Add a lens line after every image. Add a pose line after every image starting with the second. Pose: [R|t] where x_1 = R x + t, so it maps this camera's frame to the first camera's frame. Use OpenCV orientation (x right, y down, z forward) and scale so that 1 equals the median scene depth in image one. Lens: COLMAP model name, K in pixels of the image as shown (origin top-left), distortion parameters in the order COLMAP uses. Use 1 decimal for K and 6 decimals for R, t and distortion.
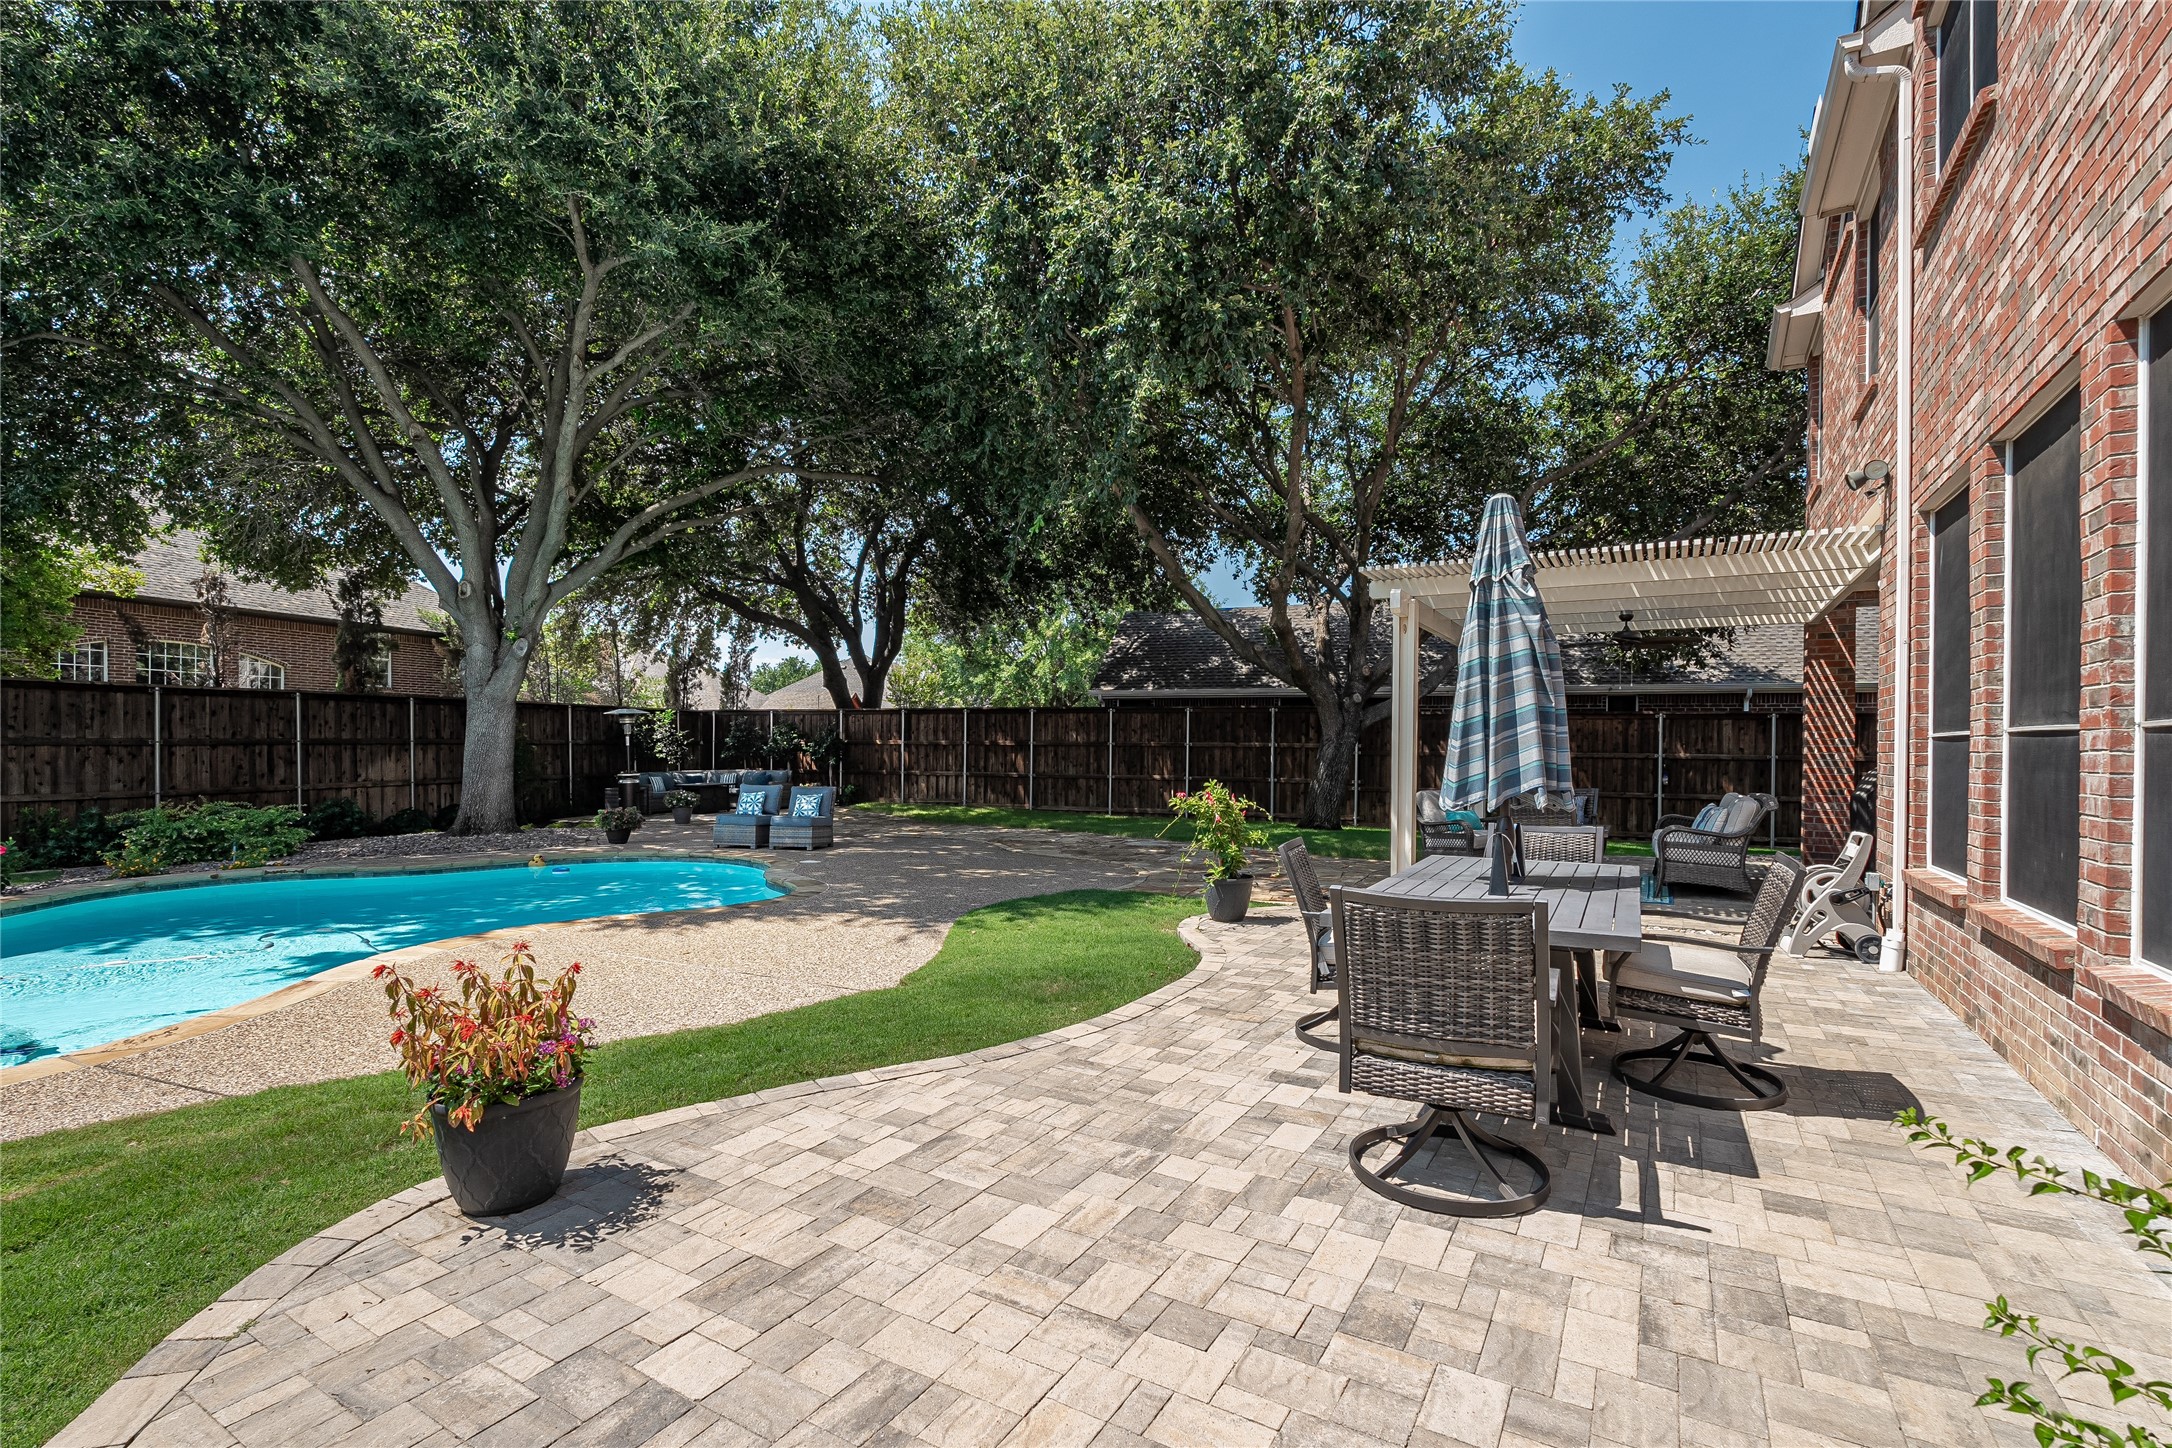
lens RADIAL K [[948.9, 0, 1091.7], [0, 948.9, 752.4], [0, 0, 1]] dist [-0.005313, -0.000658]
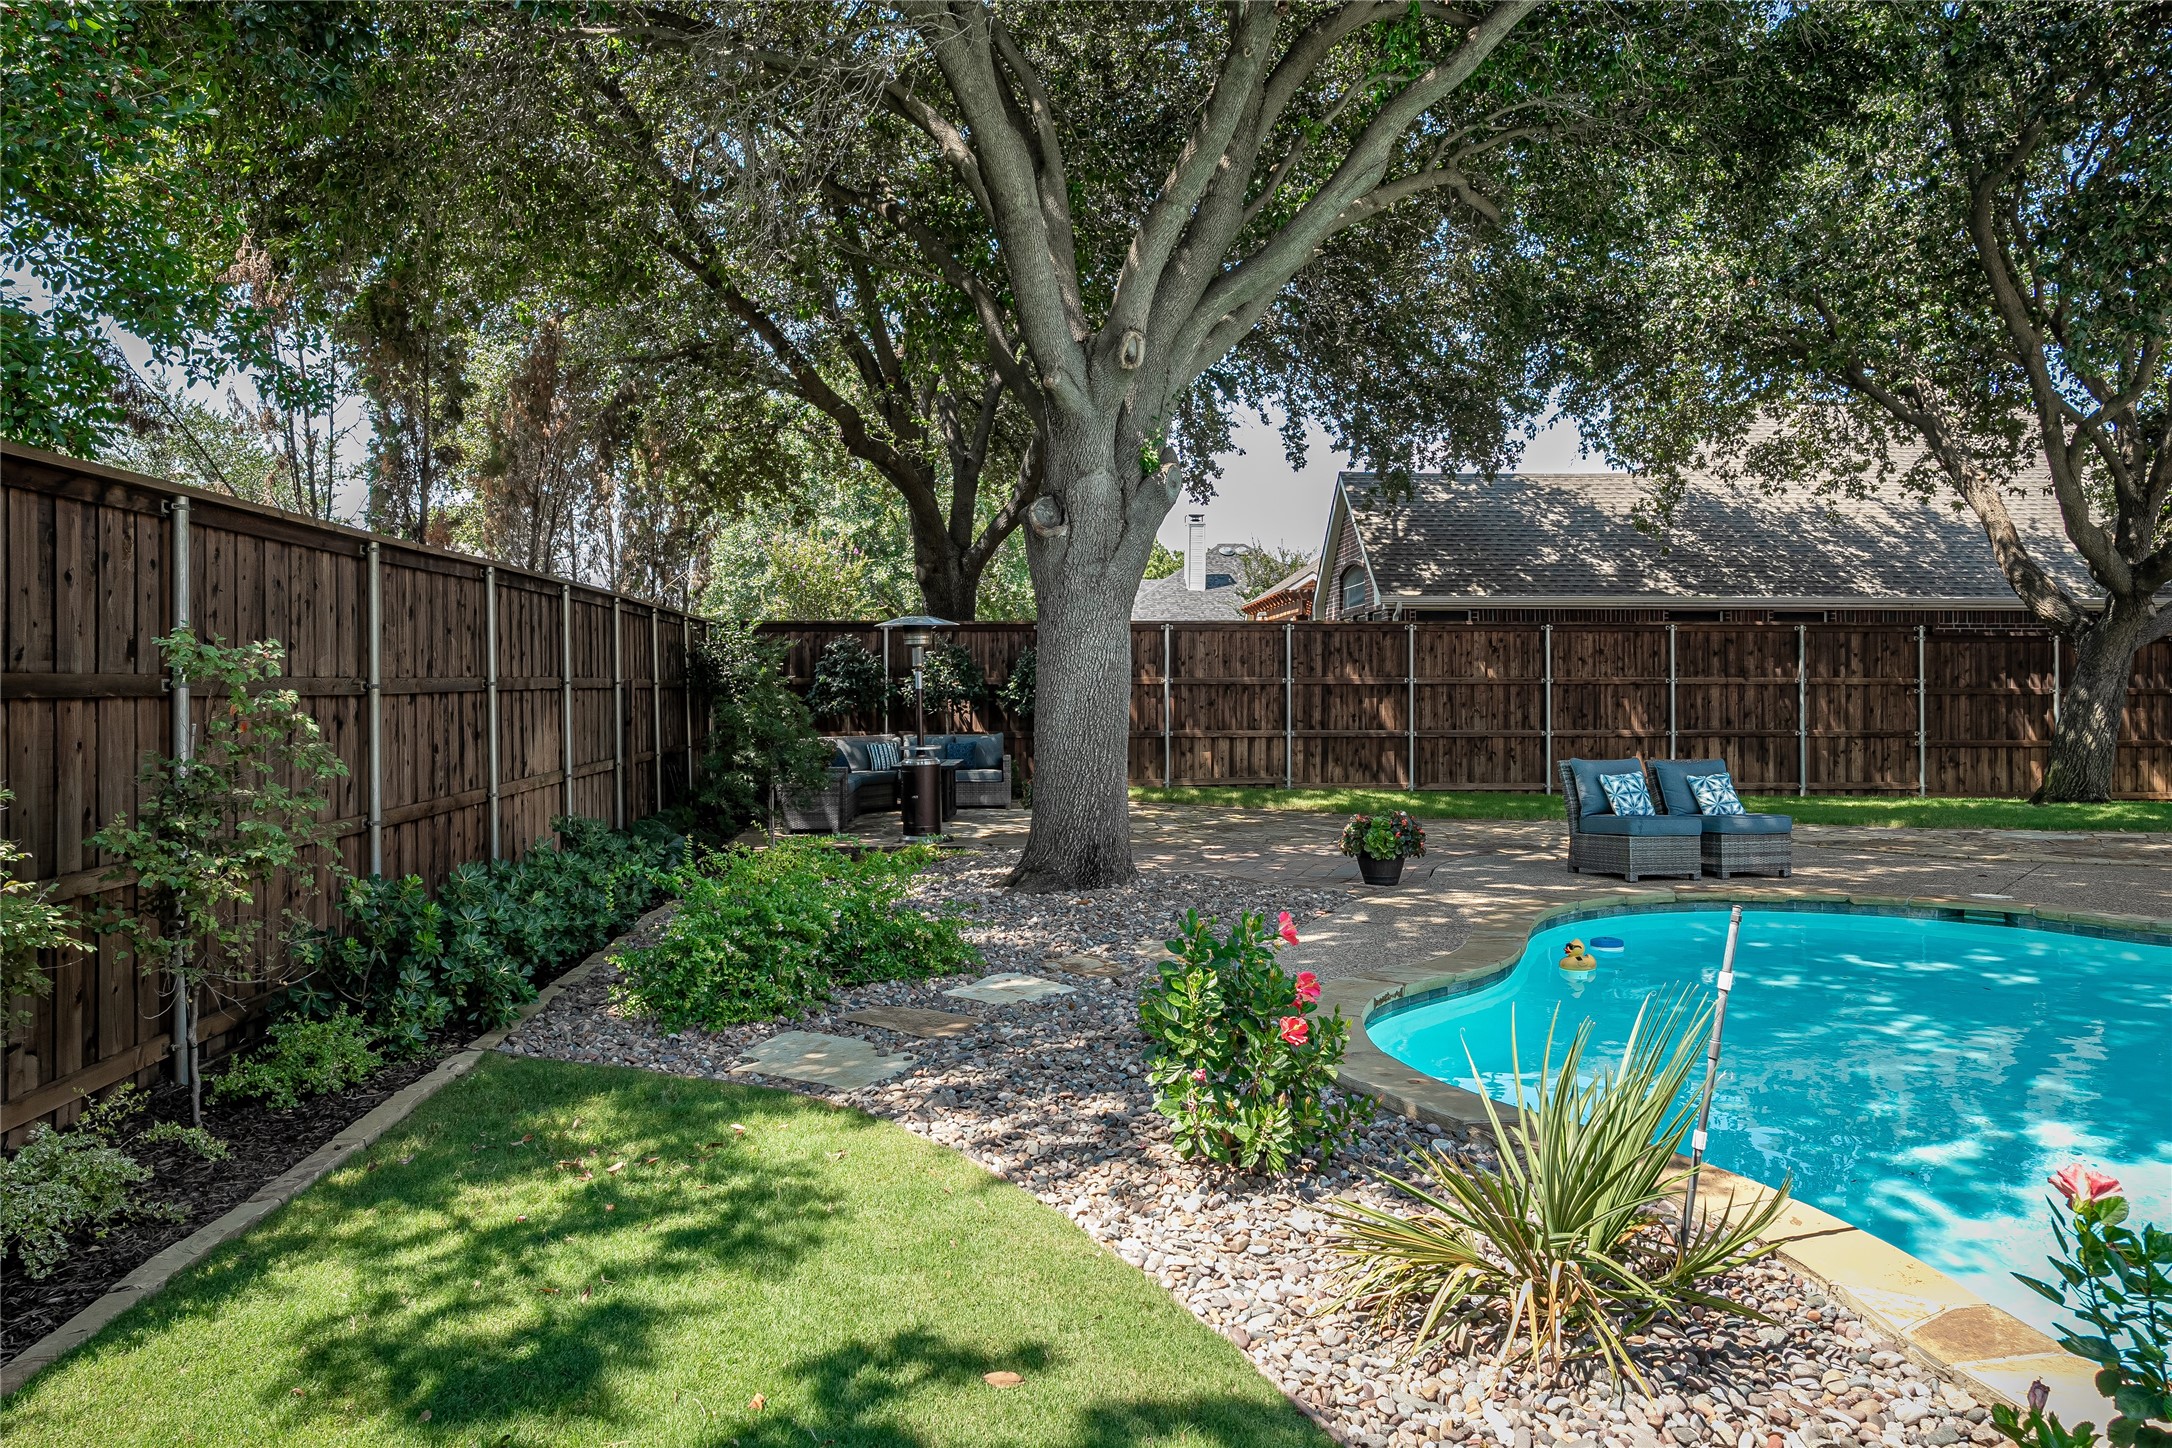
lens RADIAL K [[1444.7, 0, 1094.2], [0, 1444.7, 677.7], [0, 0, 1]] dist [-0.000647, -0.000725]
pose [[0.926334, -0.005143, 0.376669, -0.781761], [0.009409, 0.999911, -0.009488, -0.006368], [-0.376587, 0.012333, 0.926299, 0.293604]]
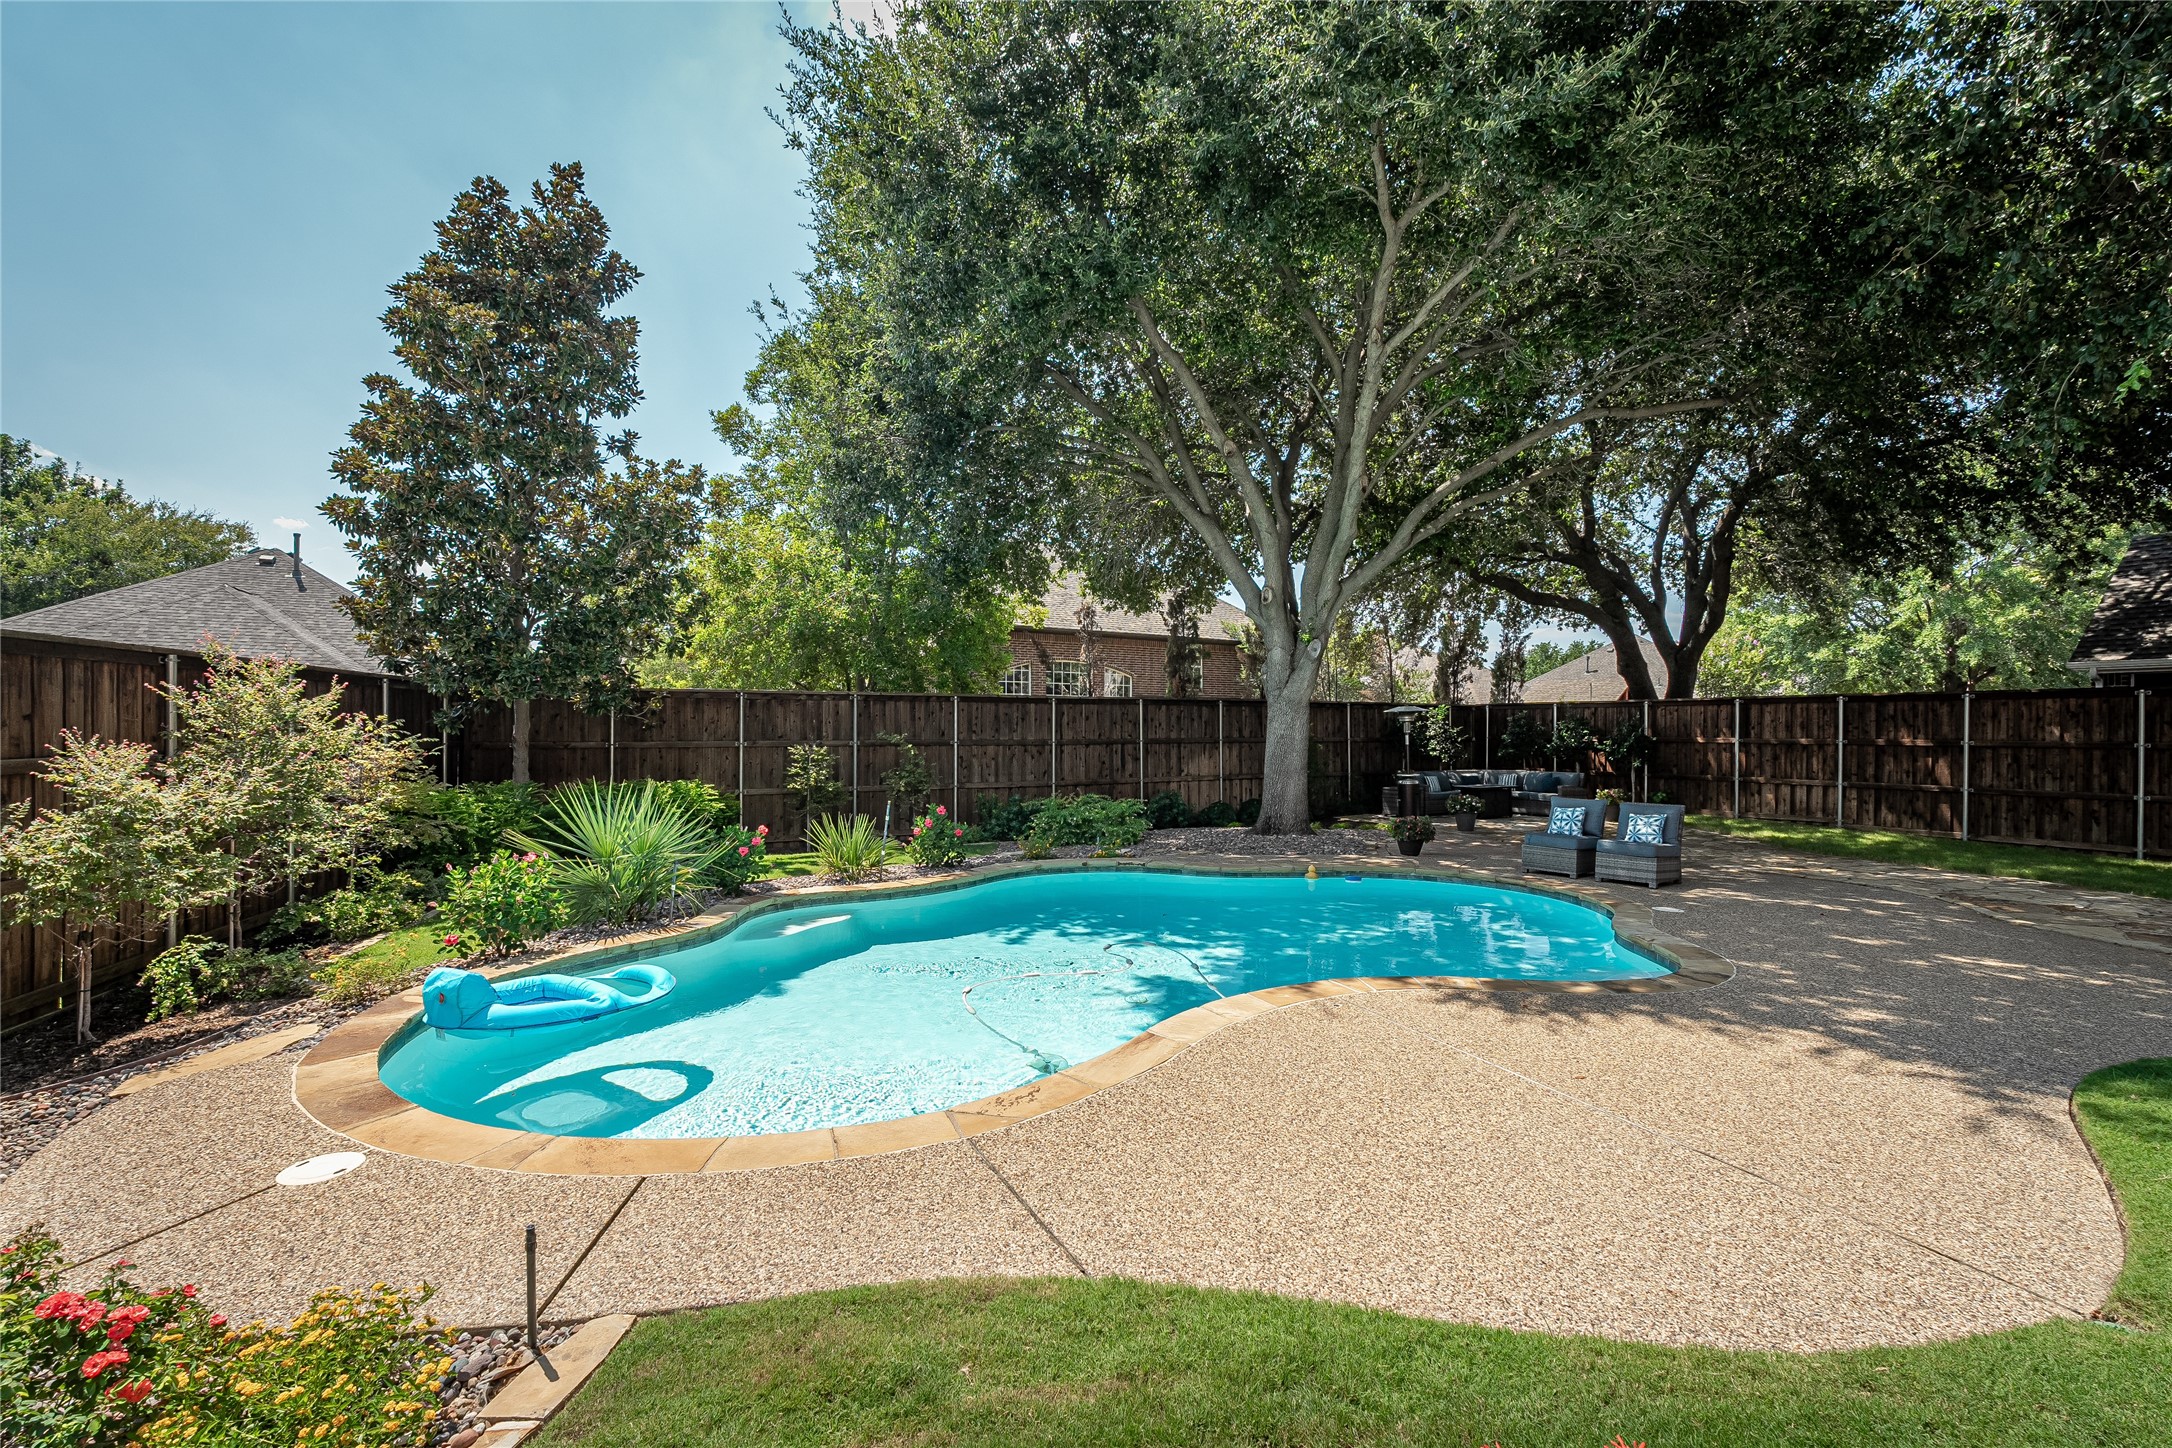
lens RADIAL K [[948.9, 0, 1101.6], [0, 948.9, 706.1], [0, 0, 1]] dist [-0.005313, -0.000658]
pose [[0.738960, -0.022034, -0.673389, -0.084216], [-0.004118, 0.999299, -0.037218, -0.010838], [0.673737, 0.030276, 0.738351, 0.098883]]
